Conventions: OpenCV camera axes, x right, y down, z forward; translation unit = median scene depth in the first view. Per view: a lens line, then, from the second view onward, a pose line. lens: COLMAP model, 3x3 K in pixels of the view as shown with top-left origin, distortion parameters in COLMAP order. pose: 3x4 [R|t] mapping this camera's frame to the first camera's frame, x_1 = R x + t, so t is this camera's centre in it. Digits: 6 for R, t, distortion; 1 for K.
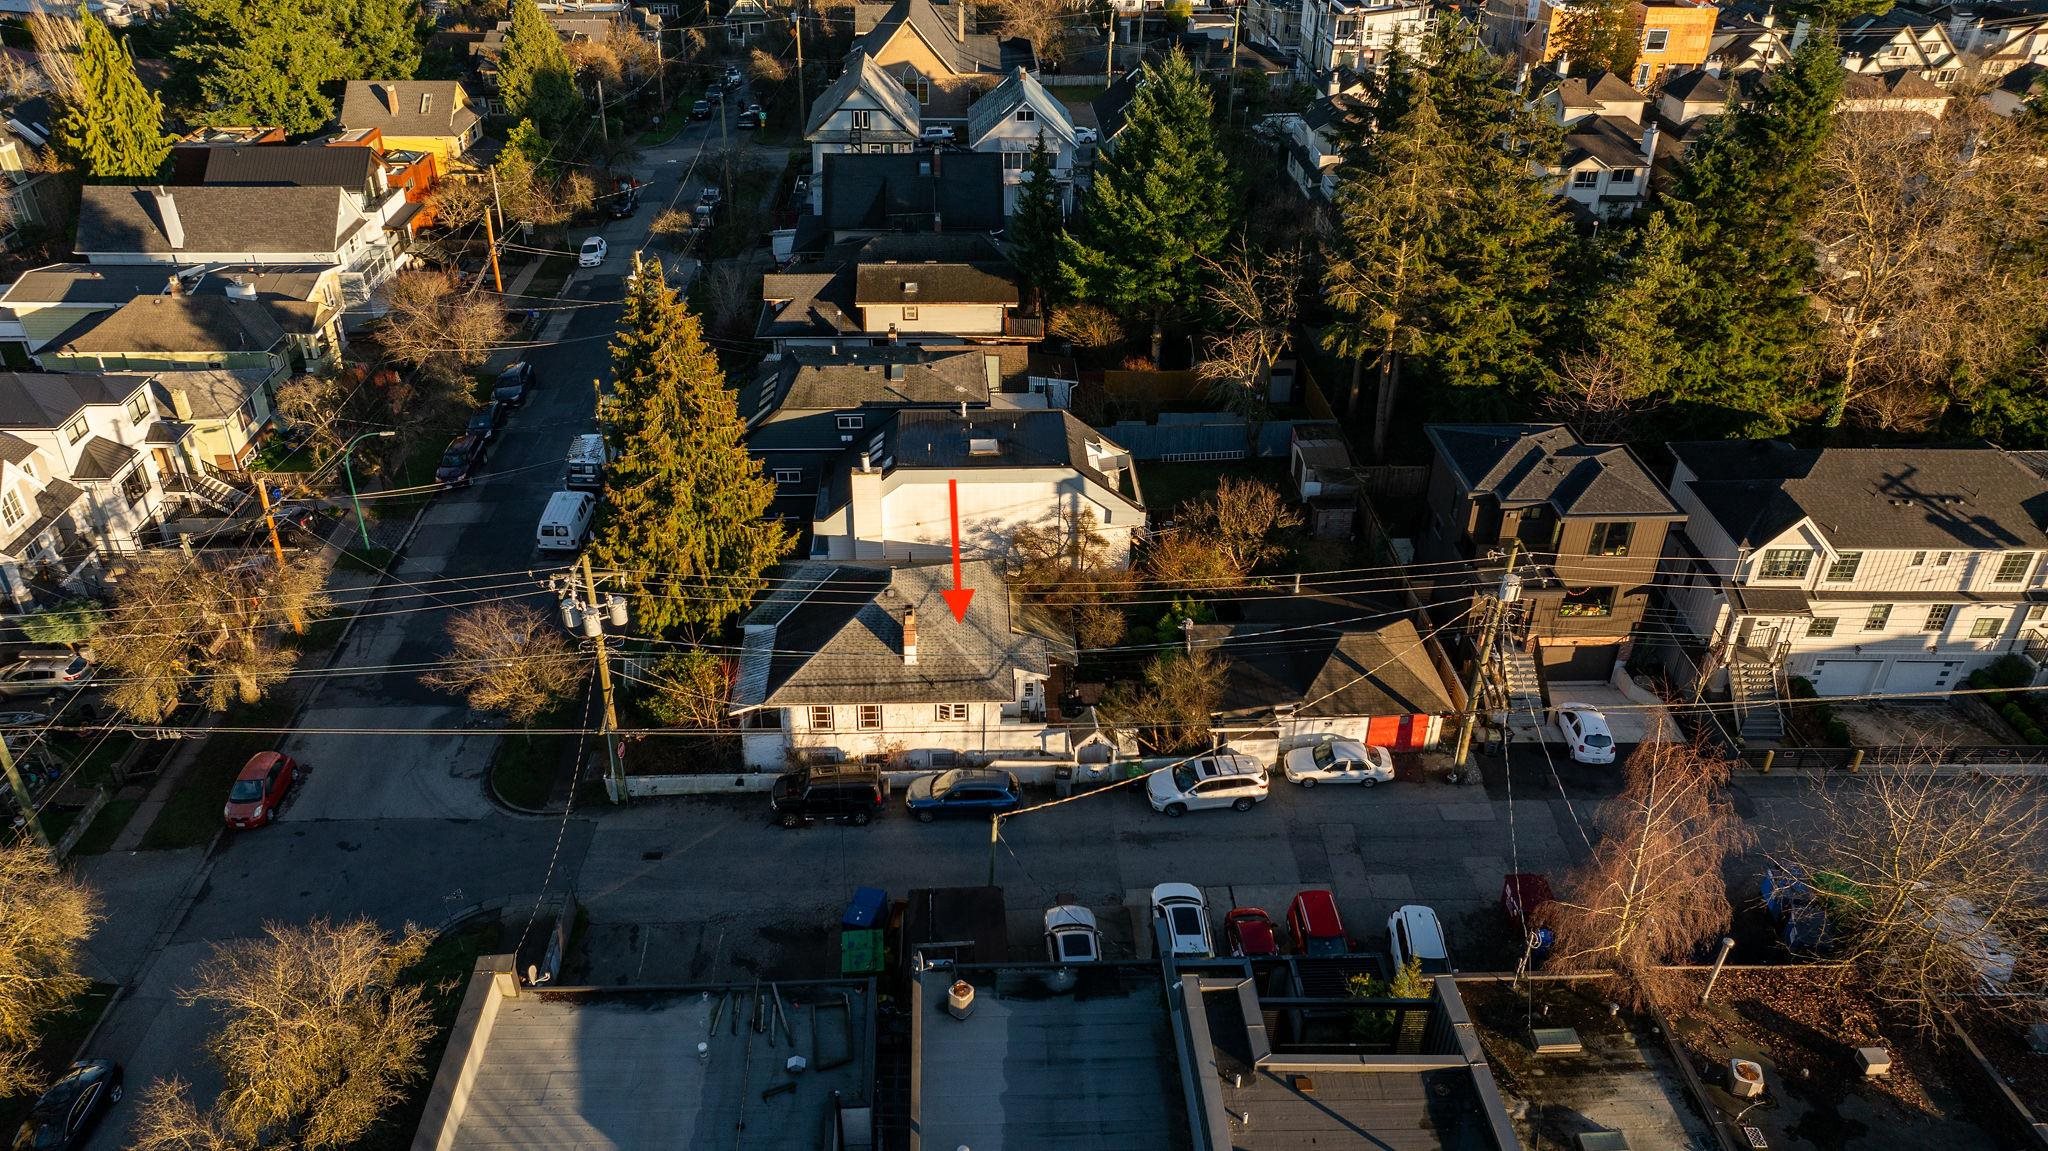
lens RADIAL K [[1438.8, 0, 1024.0], [0, 1438.8, 575.5], [0, 0, 1]] dist [-0.010491, -0.003063]
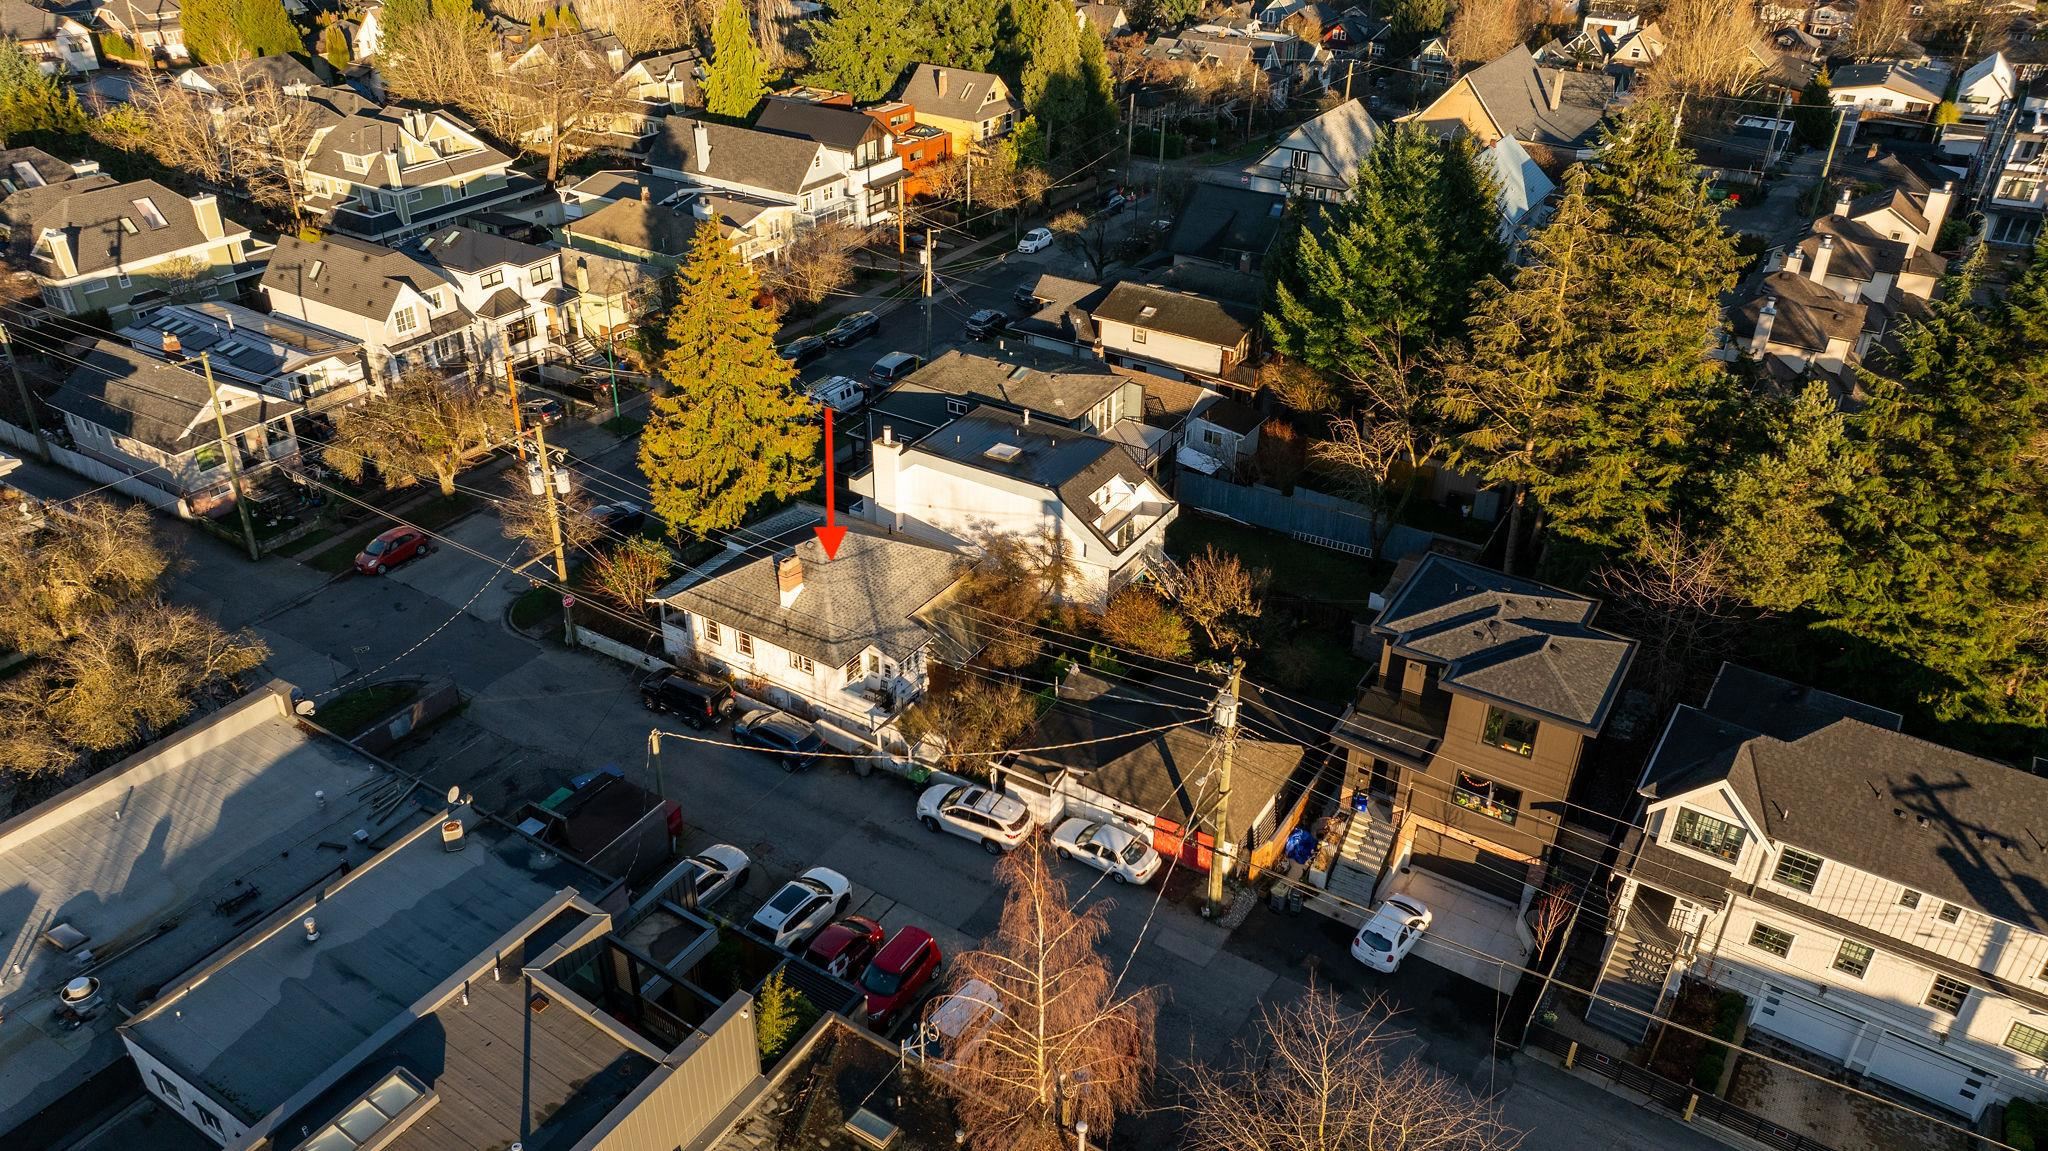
lens RADIAL K [[1439.7, 0, 1024.0], [0, 1439.7, 575.5], [0, 0, 1]] dist [-0.003696, 0.005535]
pose [[0.820456, 0.288009, -0.493865, 0.490257], [-0.302208, 0.951768, 0.052989, -0.060761], [0.485306, 0.105775, 0.867923, 0.114460]]
